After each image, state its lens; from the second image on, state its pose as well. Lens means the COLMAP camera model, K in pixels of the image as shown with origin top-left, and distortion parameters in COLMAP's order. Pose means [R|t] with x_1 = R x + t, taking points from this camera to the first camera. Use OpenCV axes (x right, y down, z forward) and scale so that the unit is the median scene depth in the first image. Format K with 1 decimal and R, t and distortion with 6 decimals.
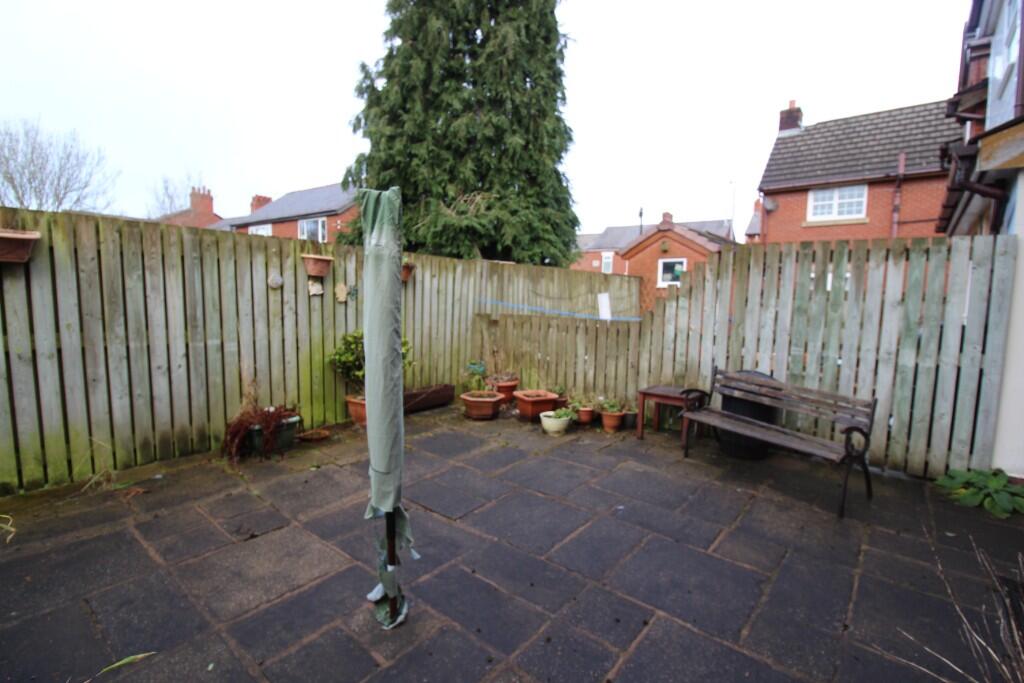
lens RADIAL K [[475.8, 0, 515.3], [0, 475.8, 340.9], [0, 0, 1]] dist [-0.009587, -0.000354]
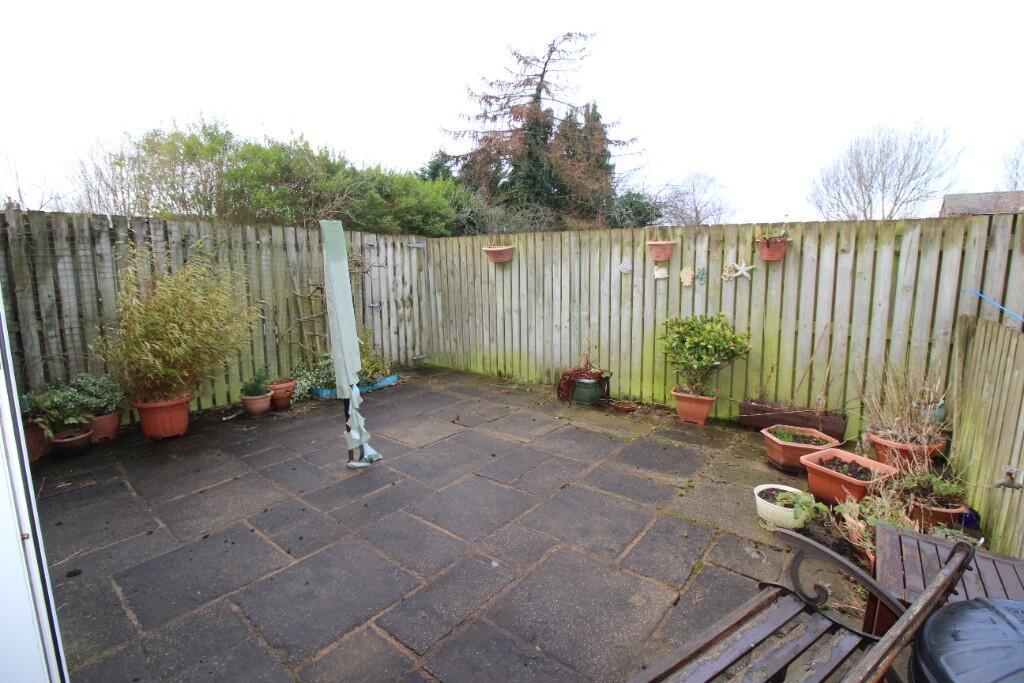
lens RADIAL K [[475.8, 0, 515.3], [0, 475.8, 340.9], [0, 0, 1]] dist [-0.009587, -0.000354]
pose [[-0.001956, 0.129879, -0.991528, 0.754593], [-0.099146, 0.986619, 0.129431, -0.078833], [0.995071, 0.098559, 0.010948, 0.813540]]
